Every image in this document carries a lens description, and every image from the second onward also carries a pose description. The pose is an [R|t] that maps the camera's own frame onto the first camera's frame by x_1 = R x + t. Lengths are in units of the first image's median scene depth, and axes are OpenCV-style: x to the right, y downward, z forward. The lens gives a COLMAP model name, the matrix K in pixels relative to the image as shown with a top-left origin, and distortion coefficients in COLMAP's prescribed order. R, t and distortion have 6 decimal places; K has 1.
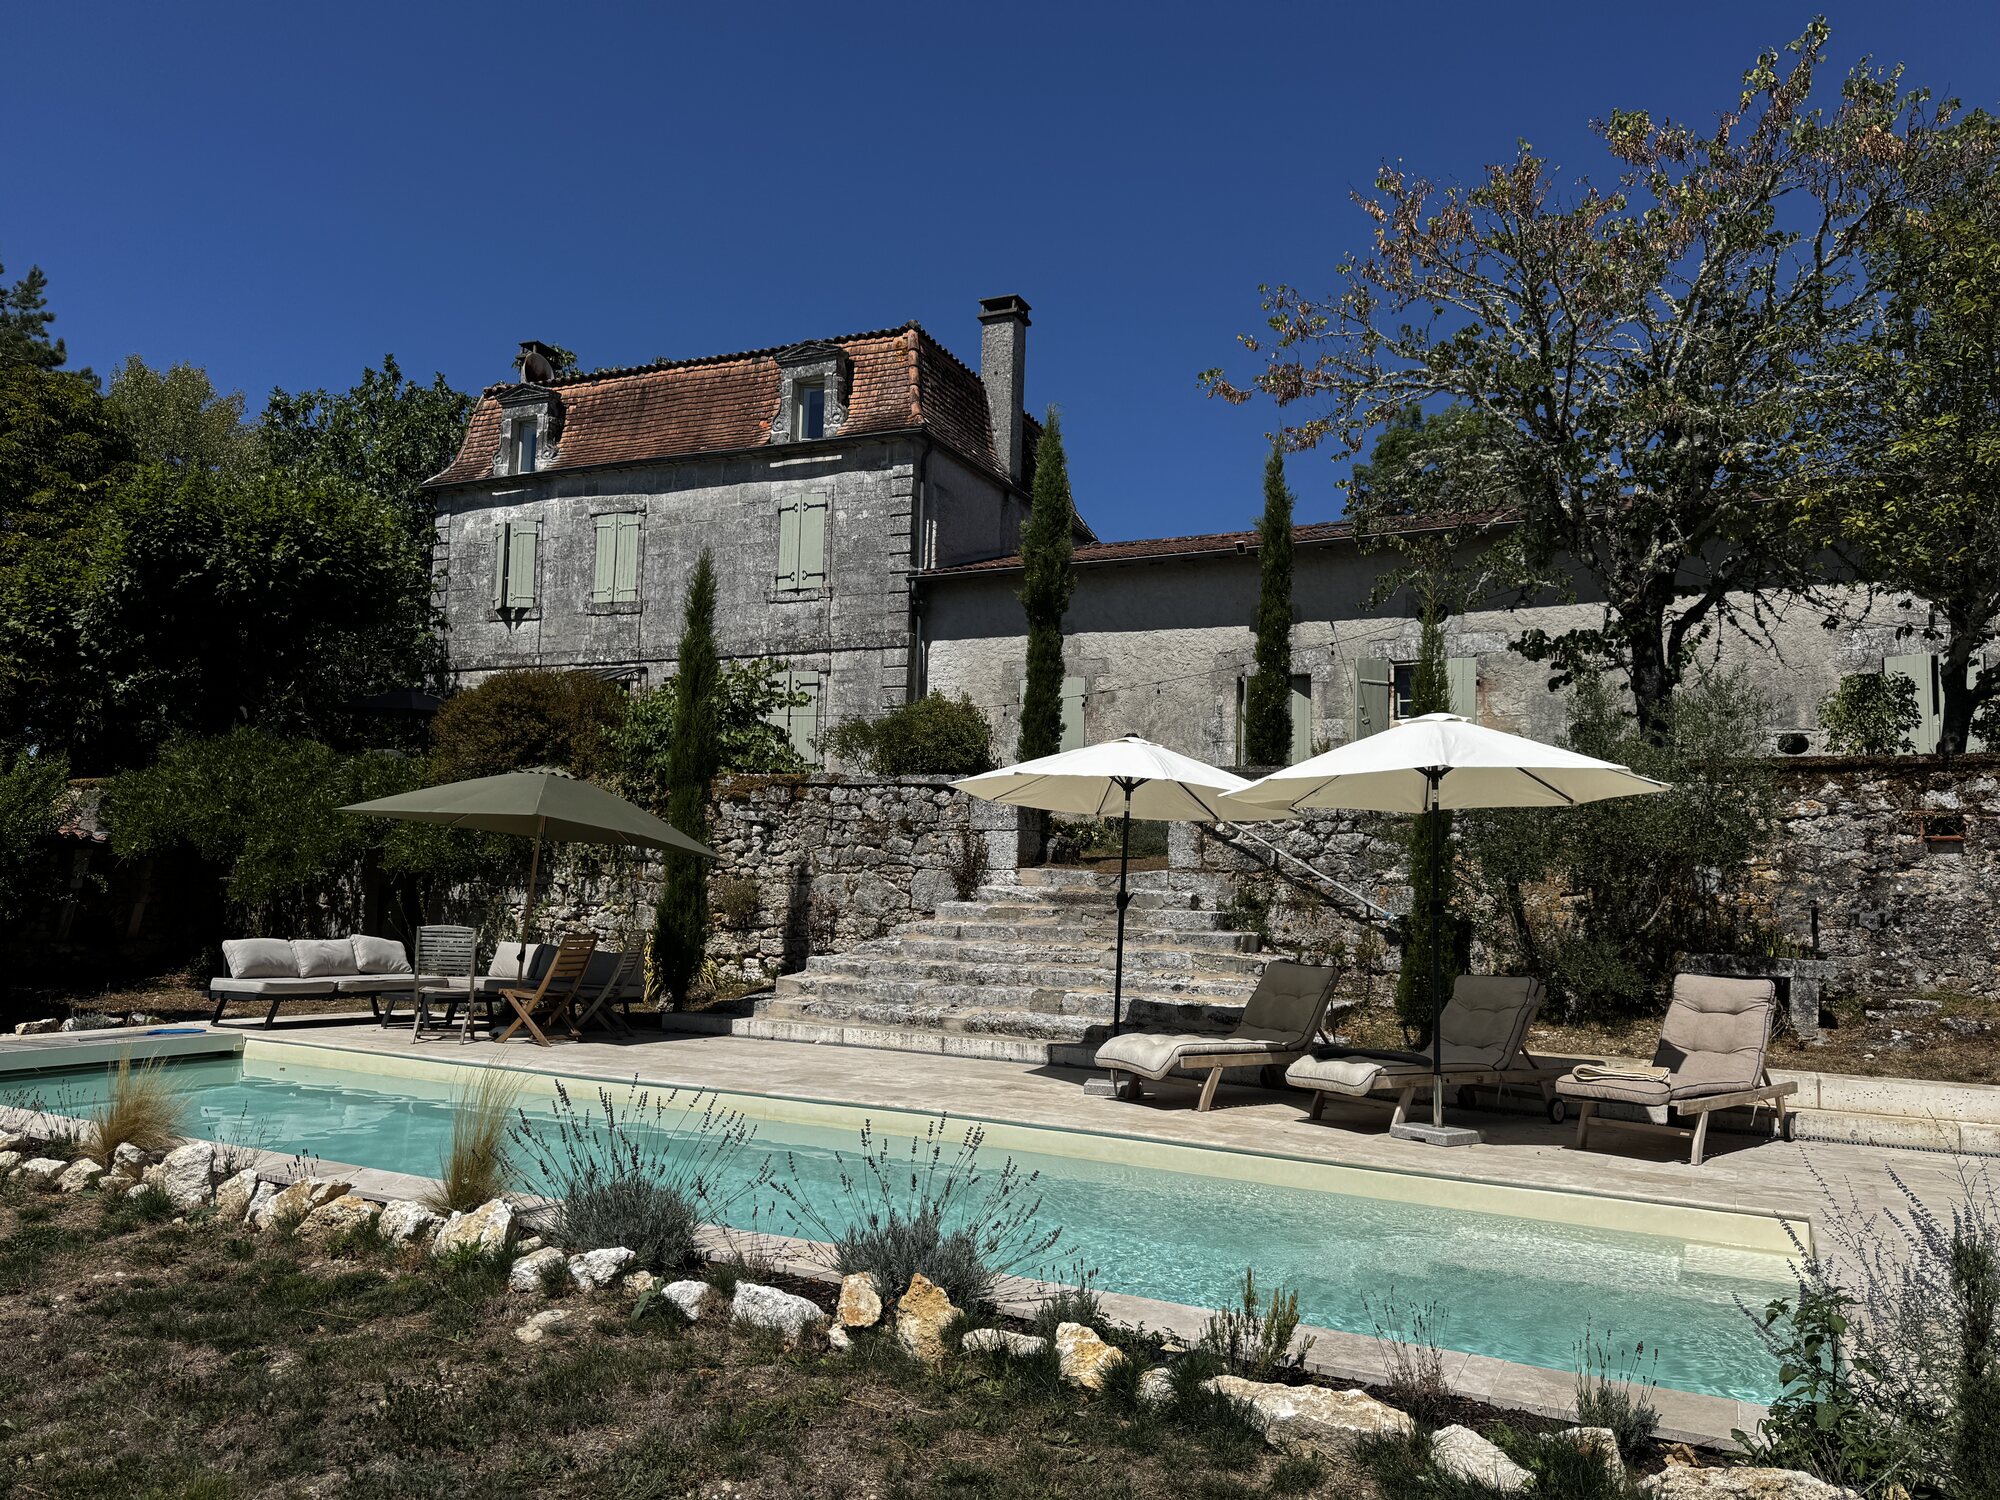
lens RADIAL K [[1422.5, 0, 1015.9], [0, 1422.5, 774.1], [0, 0, 1]] dist [0.089182, -0.056534]
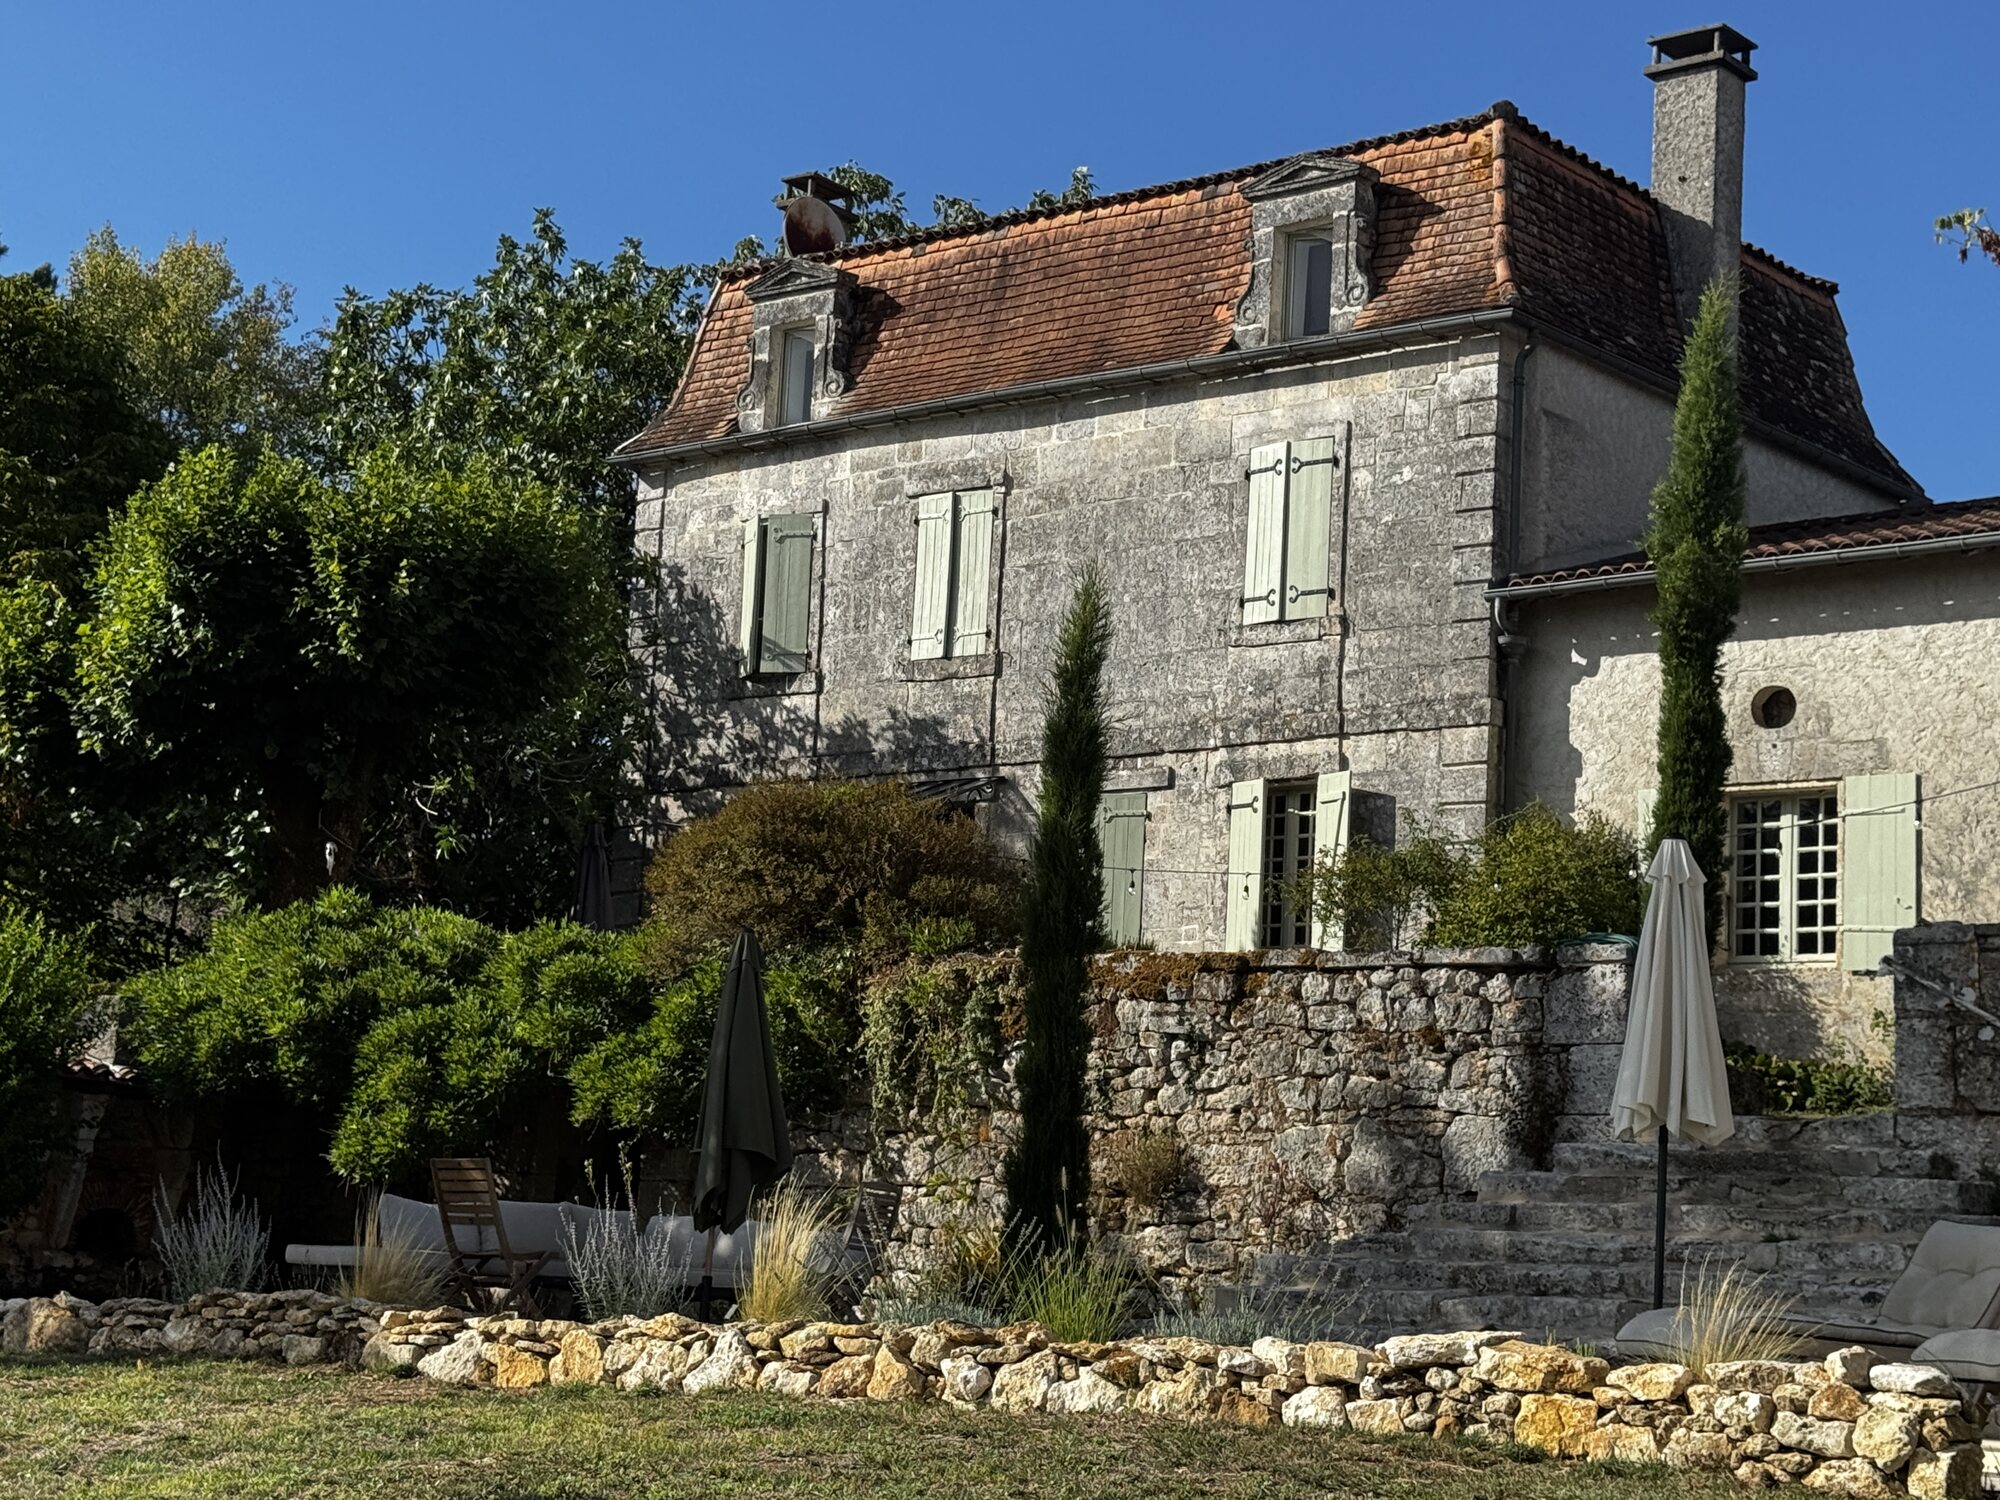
lens RADIAL K [[3430.9, 0, 988.5], [0, 3430.9, 758.9], [0, 0, 1]] dist [0.143282, 0.000000]
pose [[0.965142, -0.019964, -0.260963, 0.100434], [-0.001782, 0.996562, -0.082830, 0.035475], [0.261720, 0.080408, 0.961789, -0.330766]]
